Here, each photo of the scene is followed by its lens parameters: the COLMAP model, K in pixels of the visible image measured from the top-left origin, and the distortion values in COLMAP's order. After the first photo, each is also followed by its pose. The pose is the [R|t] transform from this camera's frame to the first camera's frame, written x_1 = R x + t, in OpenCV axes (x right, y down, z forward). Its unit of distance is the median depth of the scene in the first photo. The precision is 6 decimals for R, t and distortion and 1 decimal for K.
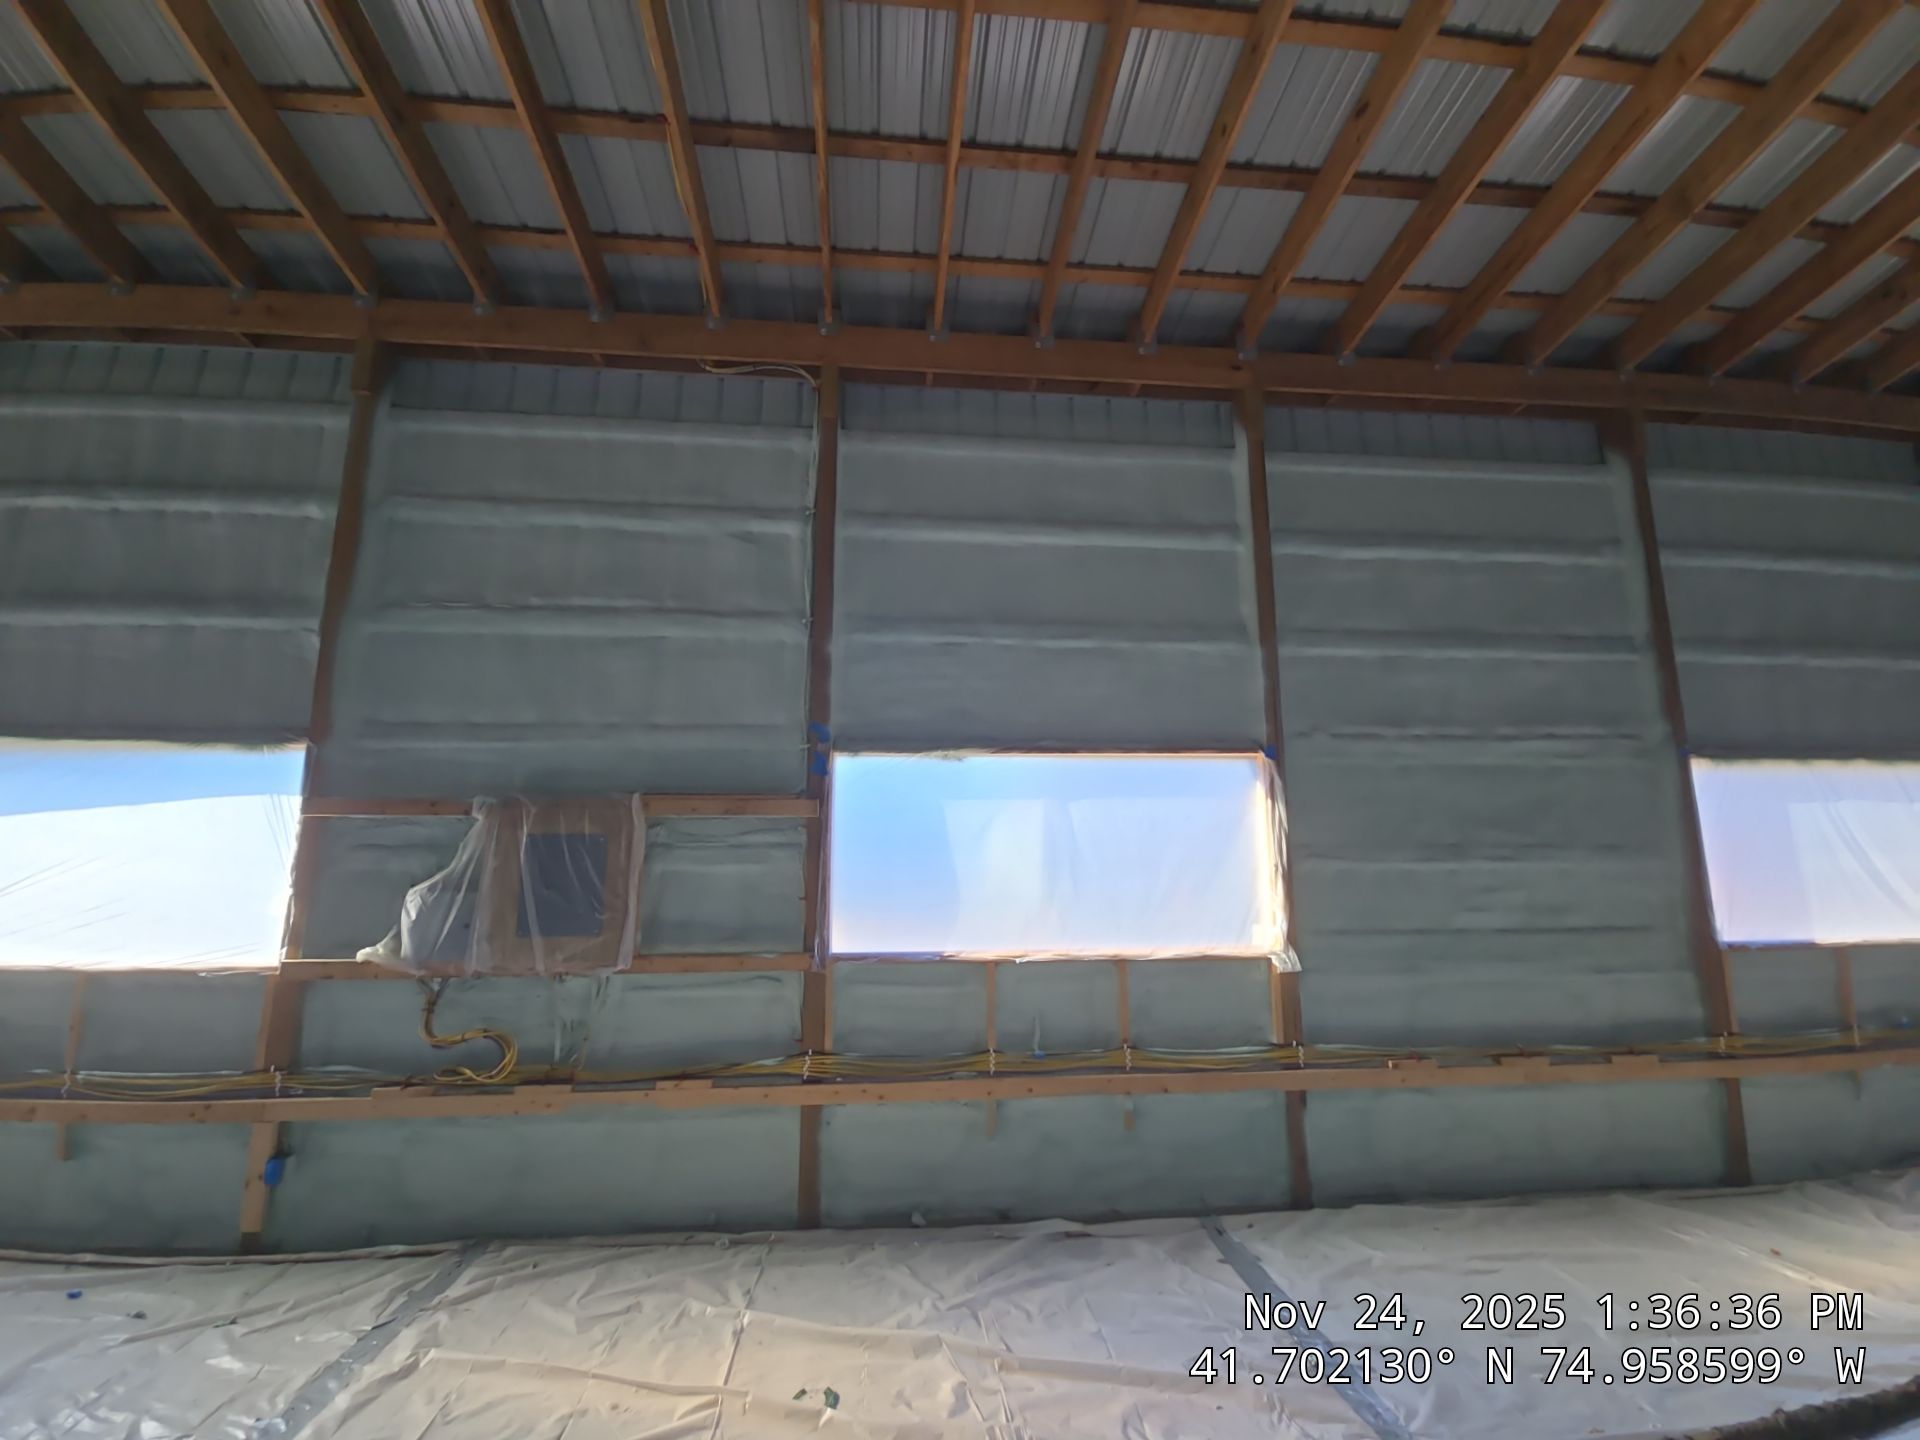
lens RADIAL K [[846.6, 0, 957.9], [0, 846.6, 735.2], [0, 0, 1]] dist [0.003050, -0.005771]
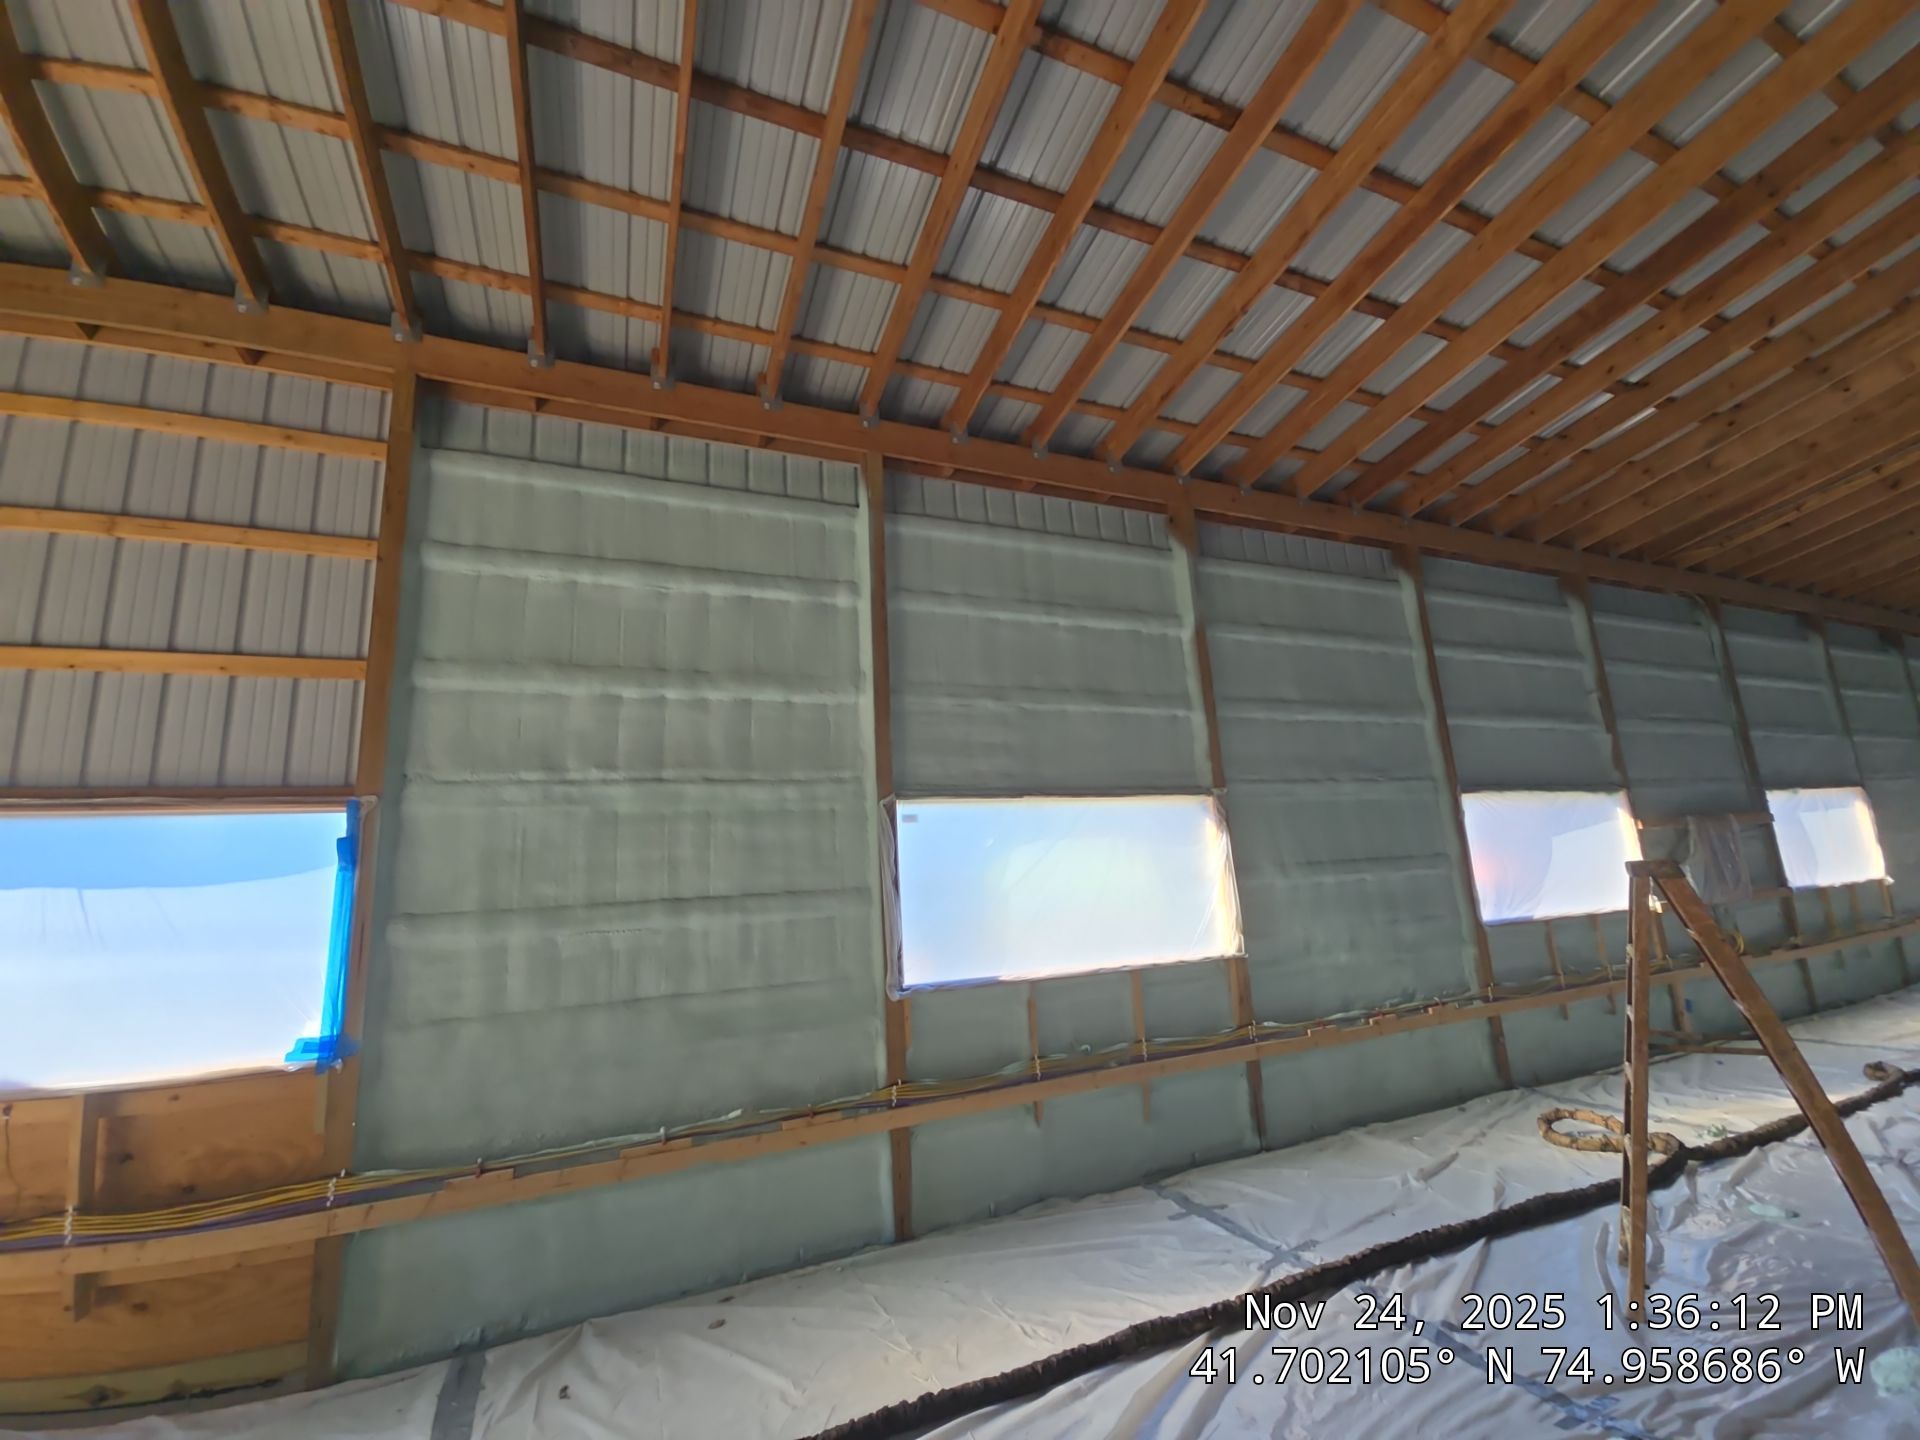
lens RADIAL K [[816.0, 0, 956.9], [0, 816.0, 725.8], [0, 0, 1]] dist [0.001794, -0.002323]
pose [[0.948029, 0.005925, 0.318128, -0.592249], [0.015661, 0.997746, -0.065253, -0.008114], [-0.317798, 0.066844, 0.945799, -0.059230]]
